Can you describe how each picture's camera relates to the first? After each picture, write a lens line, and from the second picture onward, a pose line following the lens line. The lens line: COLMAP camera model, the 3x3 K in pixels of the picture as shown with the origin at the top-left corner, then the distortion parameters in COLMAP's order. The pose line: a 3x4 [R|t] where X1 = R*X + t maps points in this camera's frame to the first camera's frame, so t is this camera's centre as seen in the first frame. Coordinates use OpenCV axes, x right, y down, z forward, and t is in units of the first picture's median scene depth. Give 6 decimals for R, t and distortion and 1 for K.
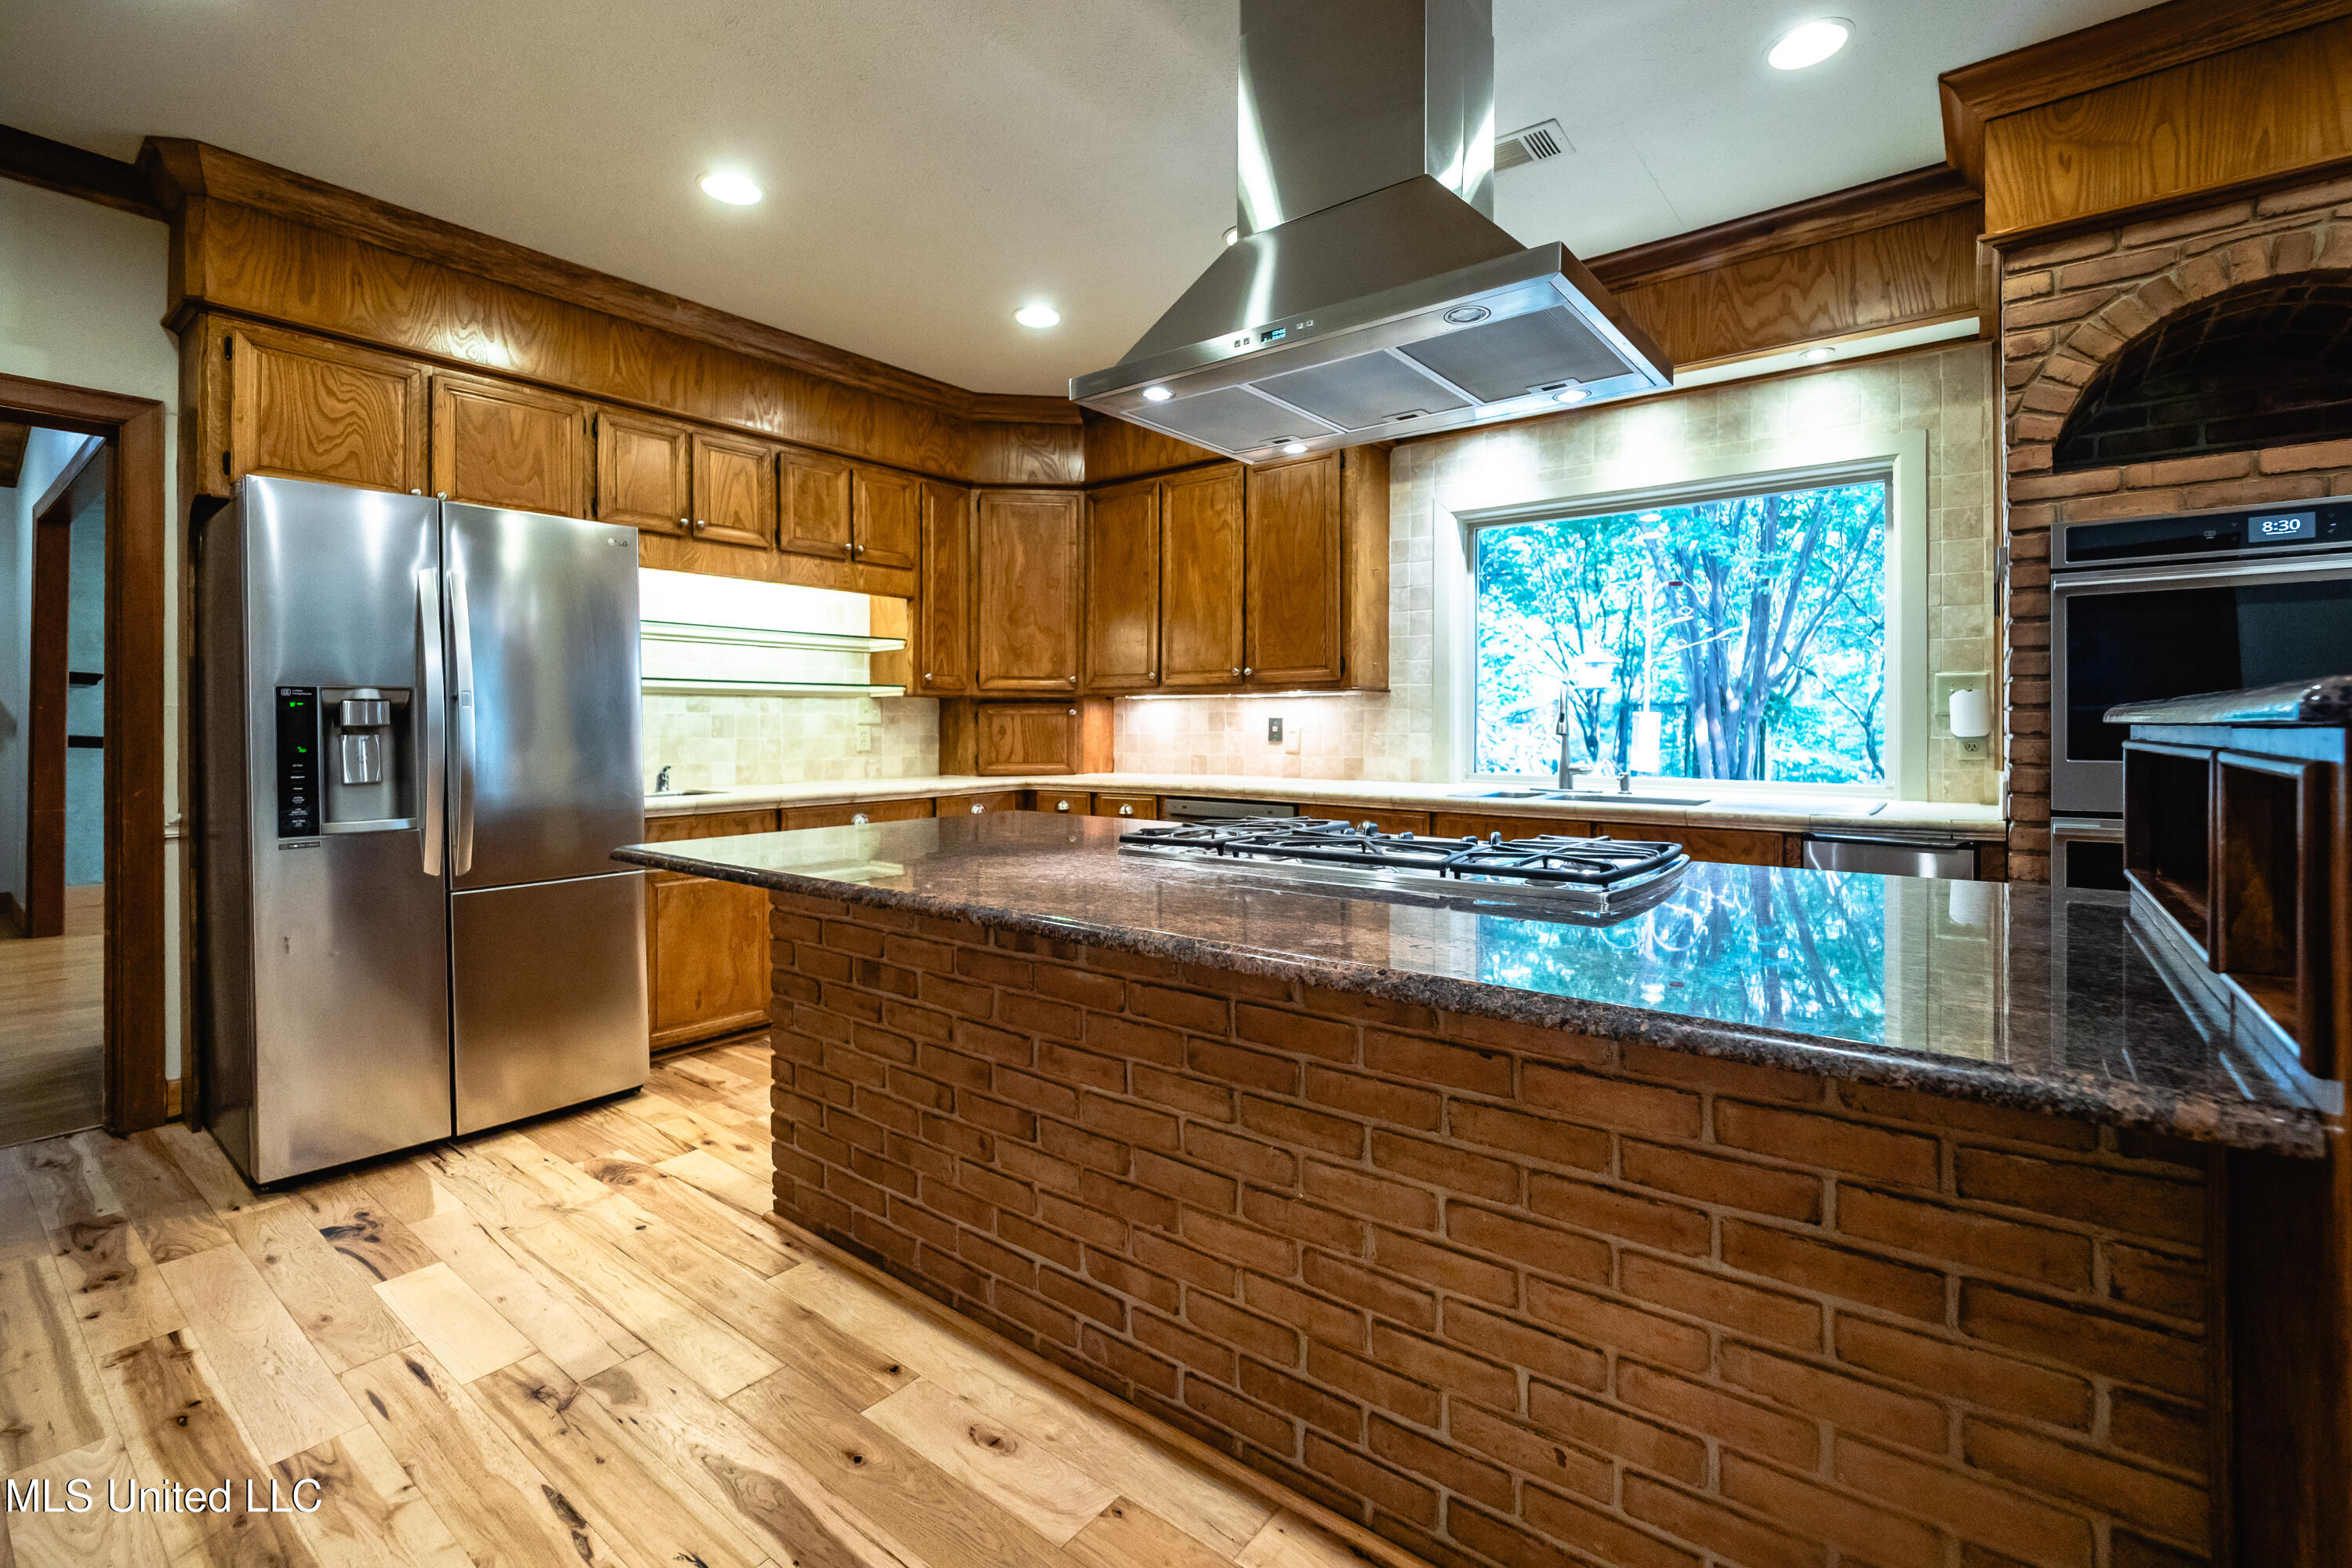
lens RADIAL K [[1013.2, 0, 1482.3], [0, 1013.2, 711.1], [0, 0, 1]] dist [-0.005049, -0.000911]
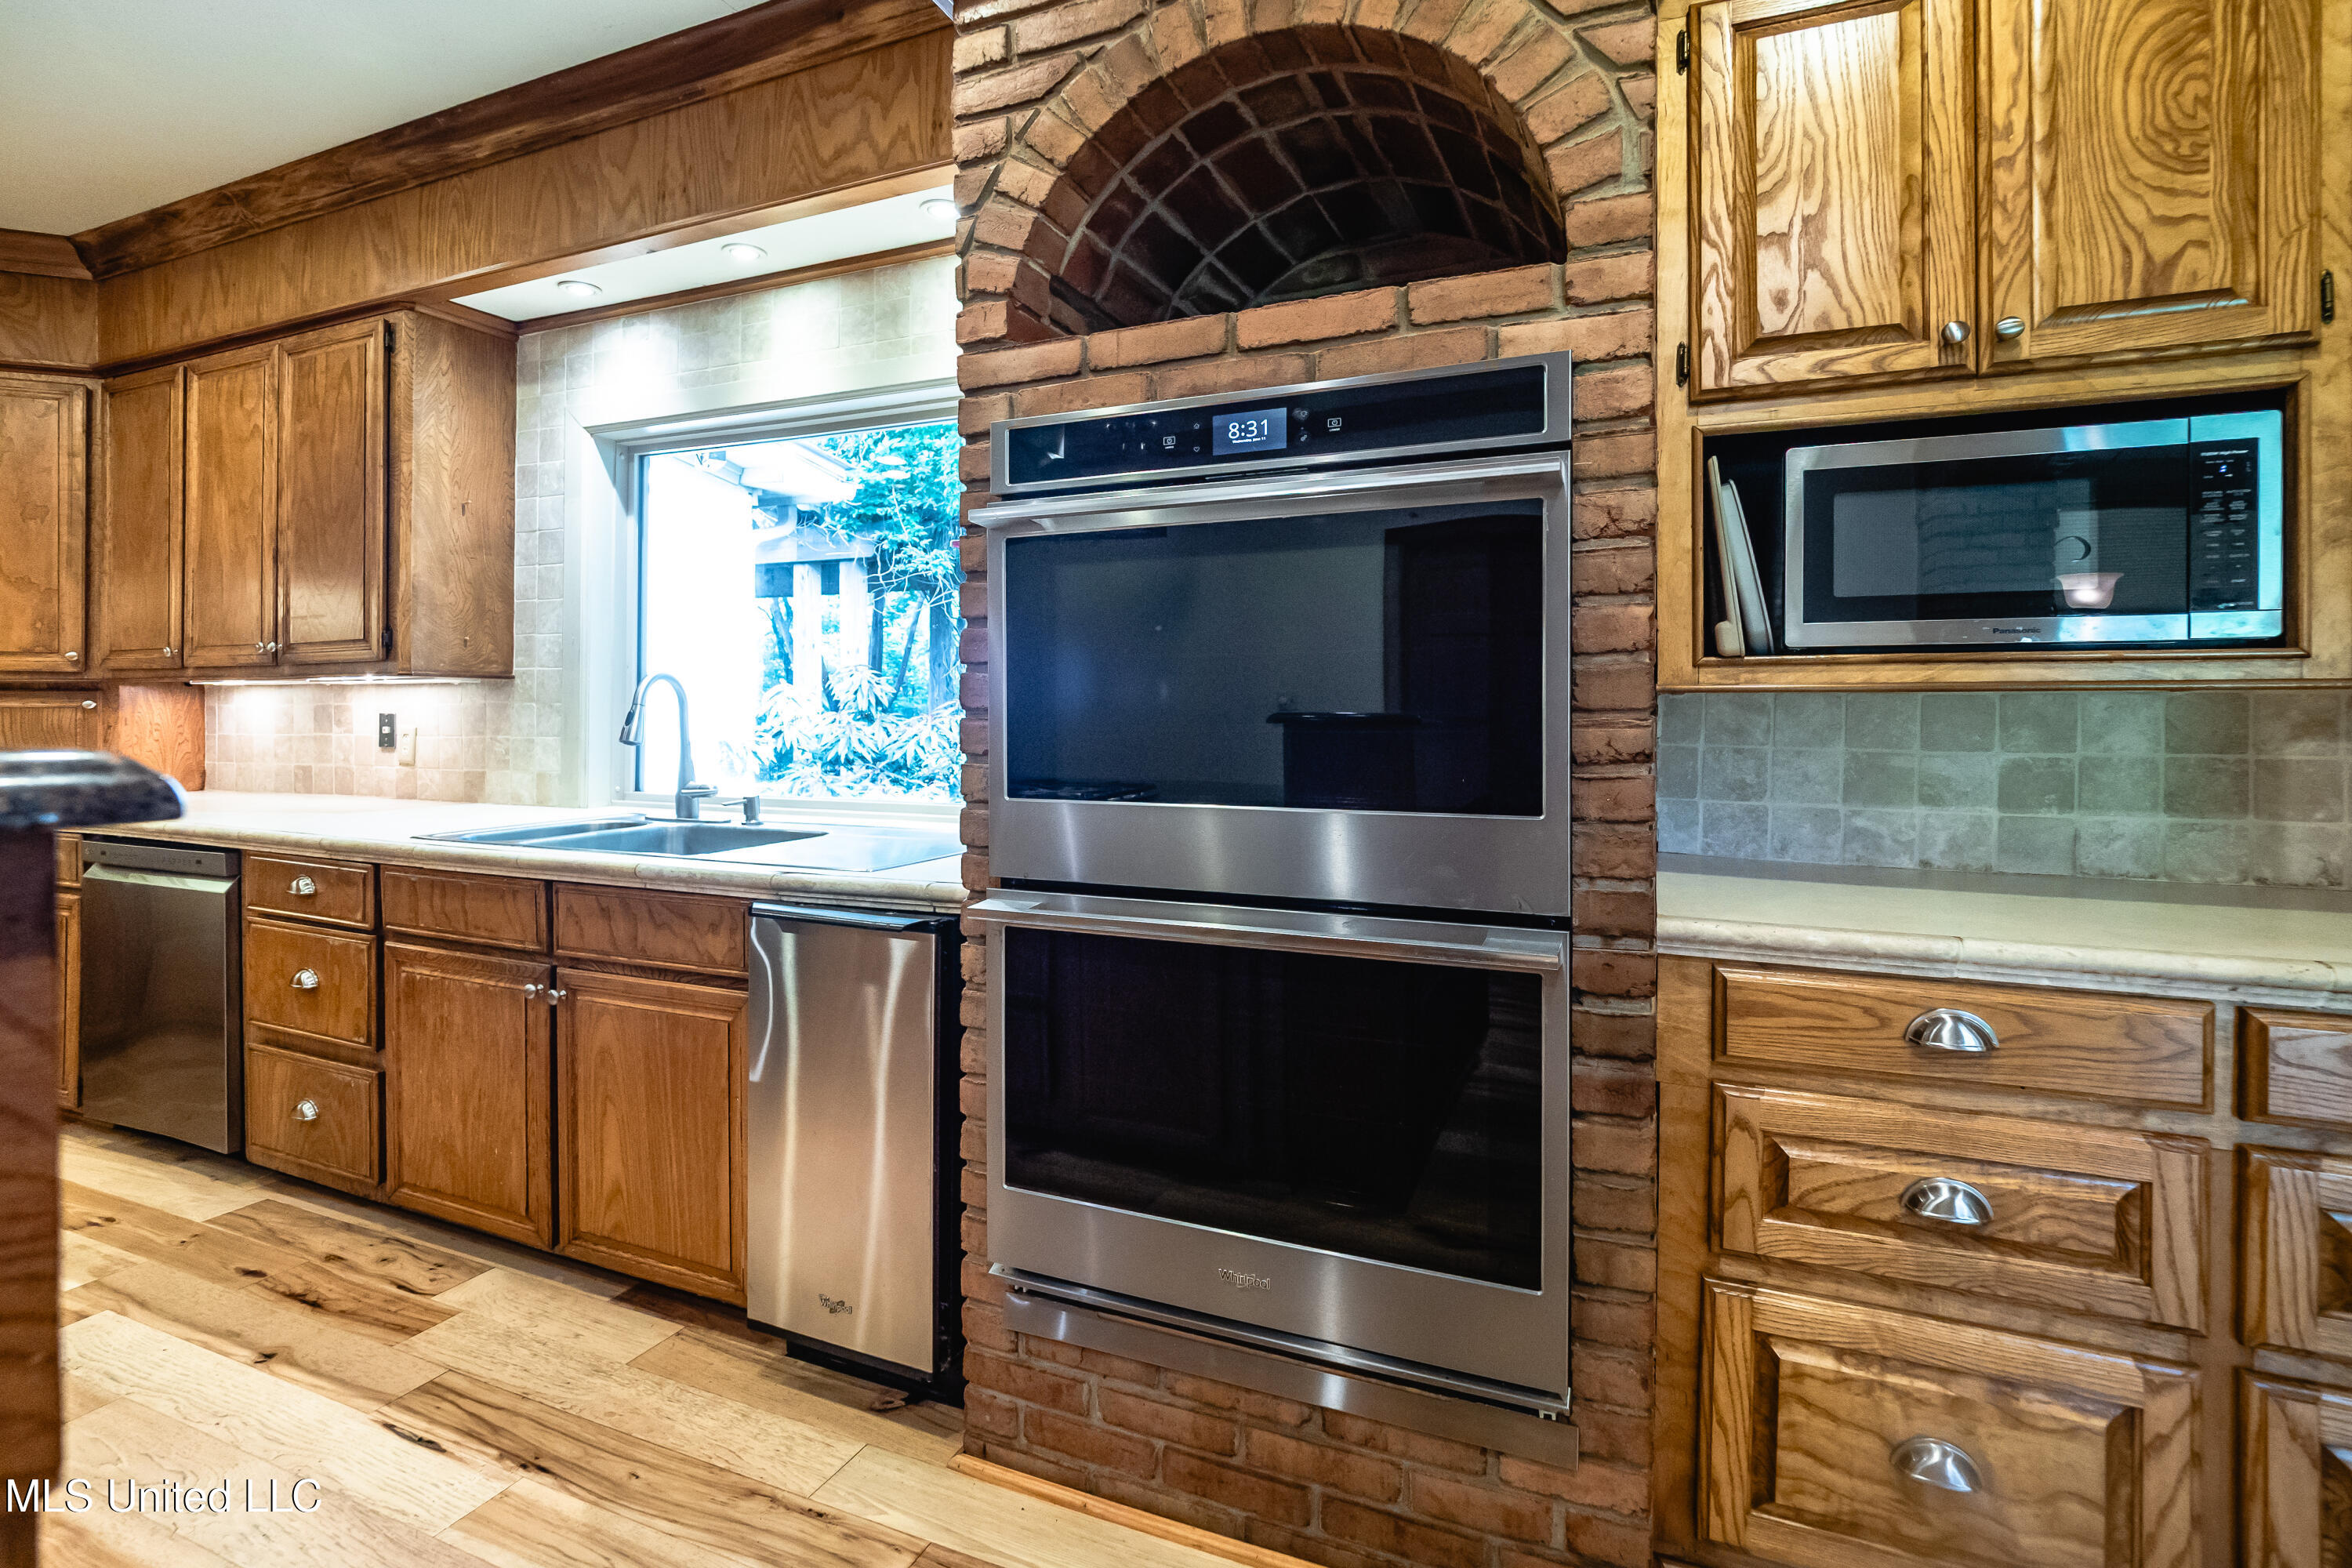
lens RADIAL K [[961.1, 0, 1419.5], [0, 961.1, 697.5], [0, 0, 1]] dist [-0.004047, -0.001449]
pose [[0.965224, 0.002611, 0.261412, 0.519920], [-0.003046, 0.999995, 0.001260, -0.012987], [-0.261407, -0.002012, 0.965226, 0.279511]]
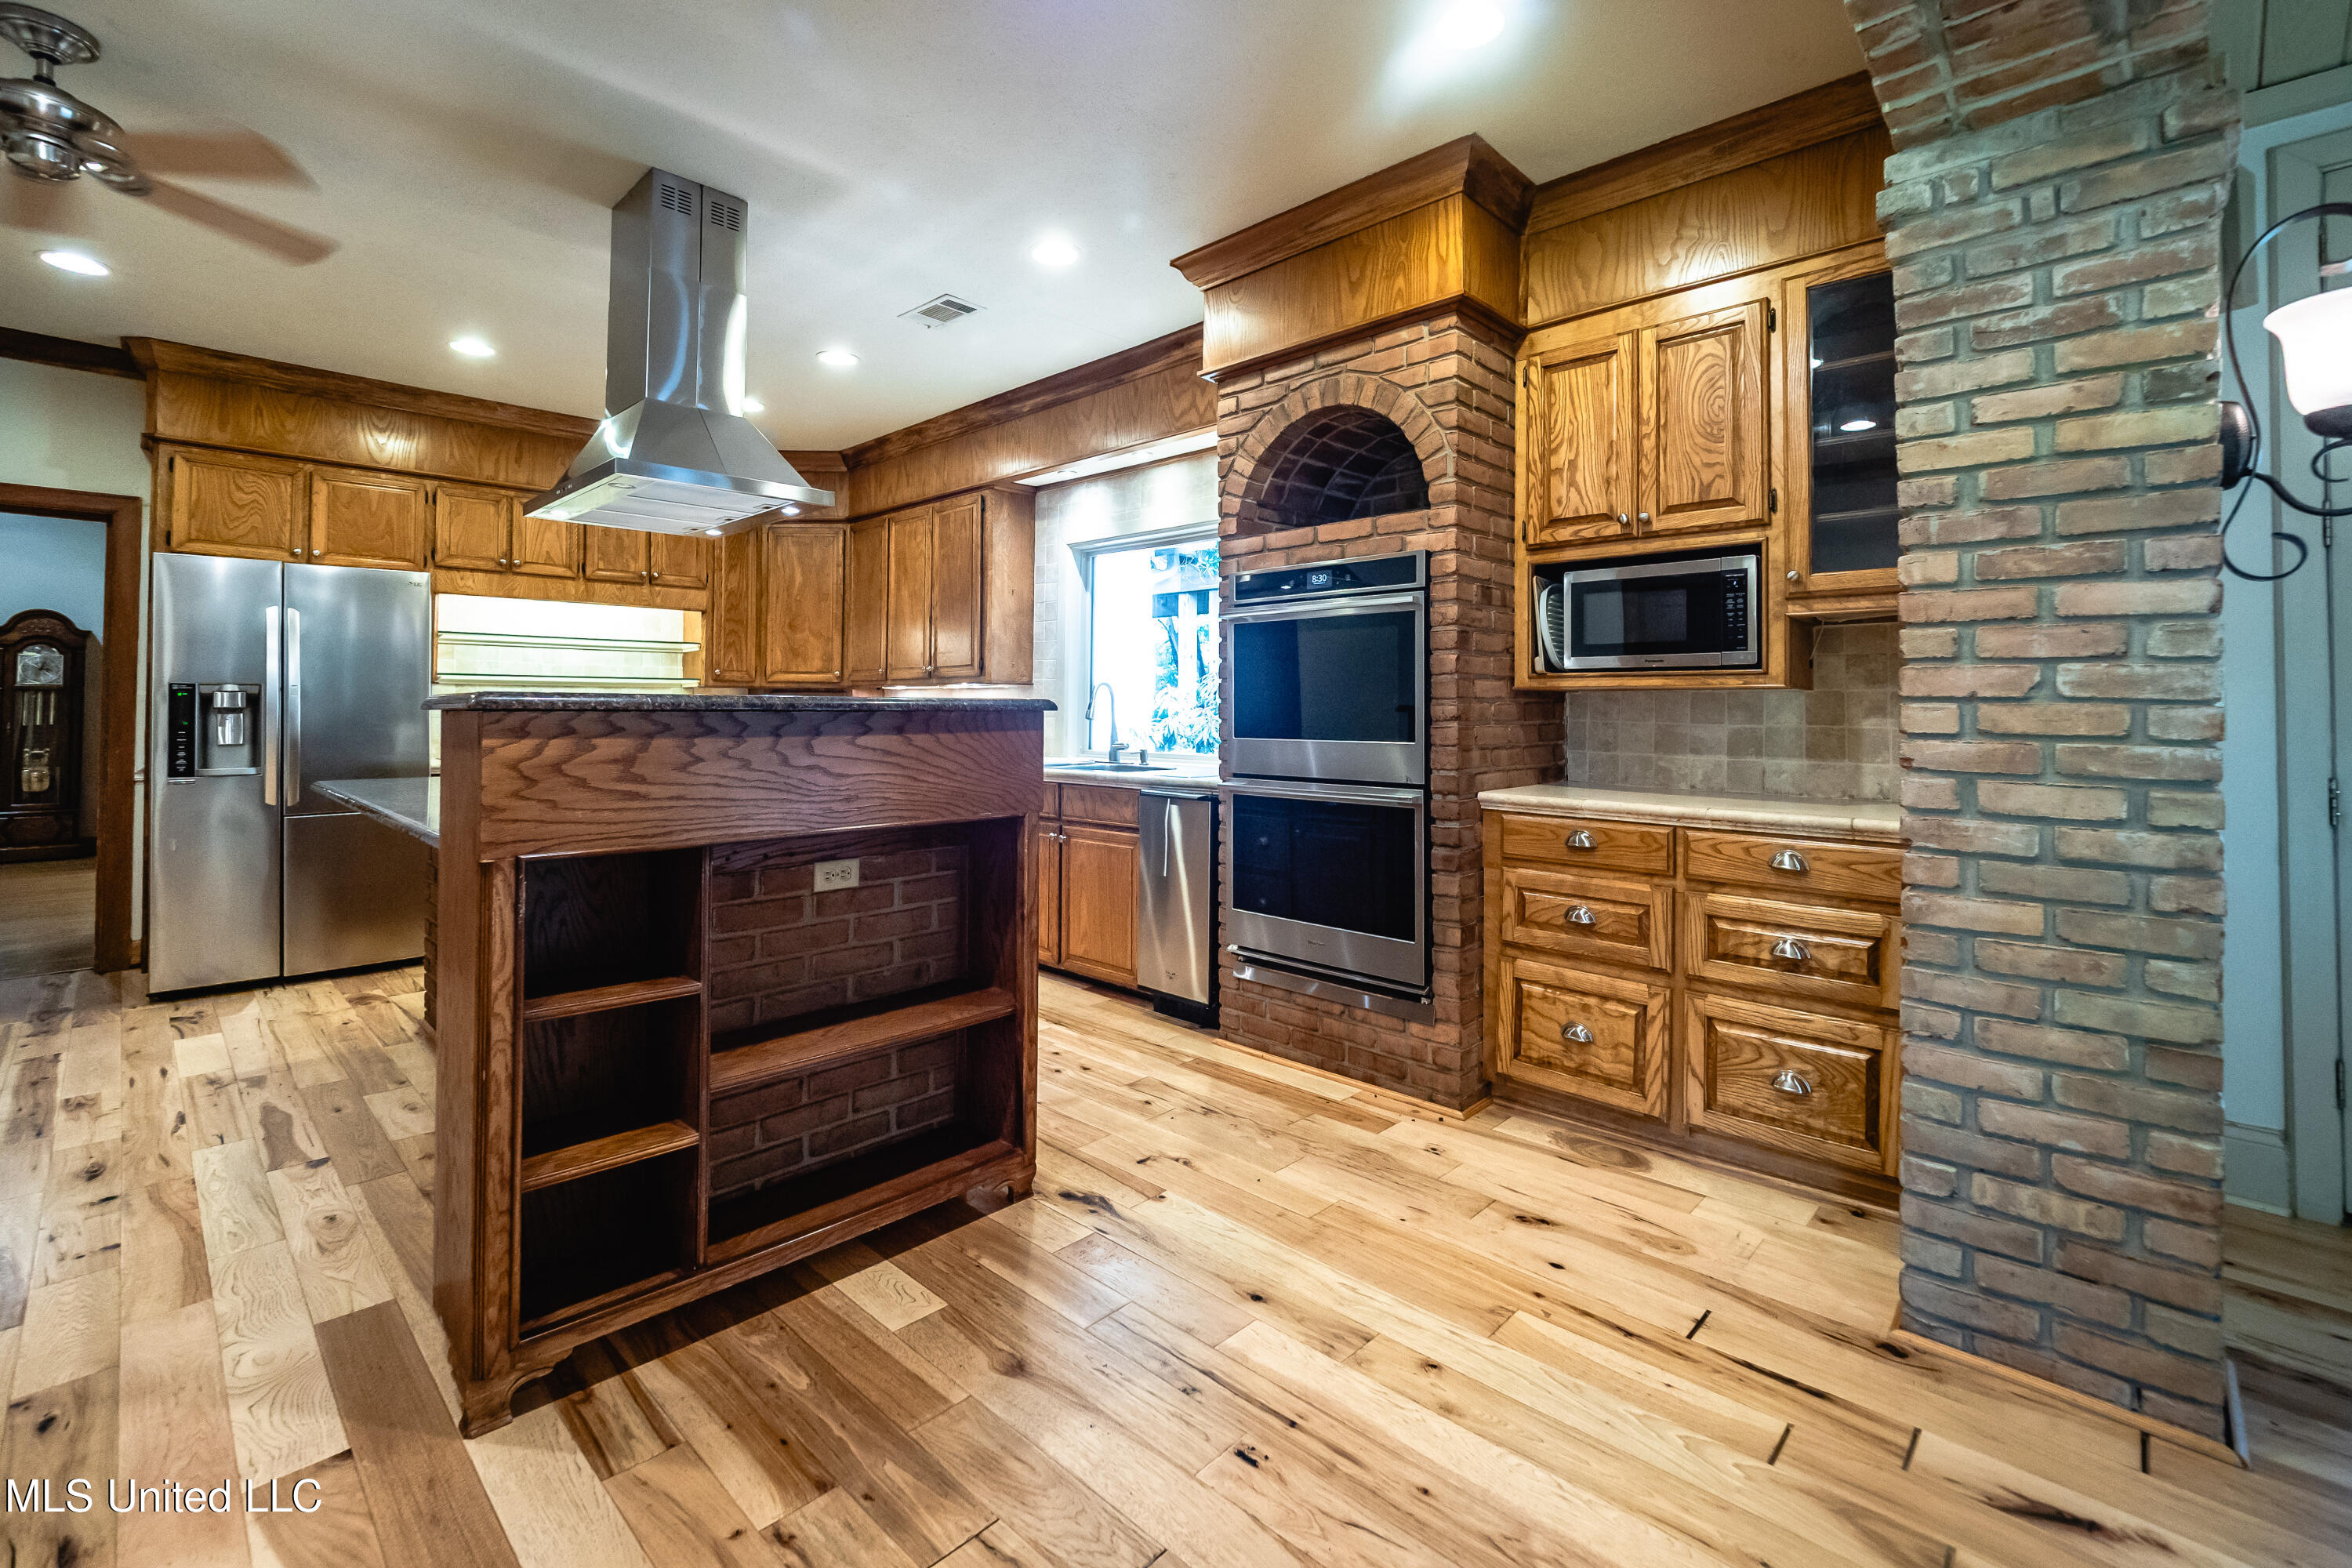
lens RADIAL K [[1013.2, 0, 1399.6], [0, 1013.2, 676.3], [0, 0, 1]] dist [-0.005049, -0.000911]
pose [[0.994326, 0.001913, -0.106363, 0.748729], [-0.004039, 0.999796, -0.019781, -0.009601], [0.106303, 0.020099, 0.994131, -0.312968]]
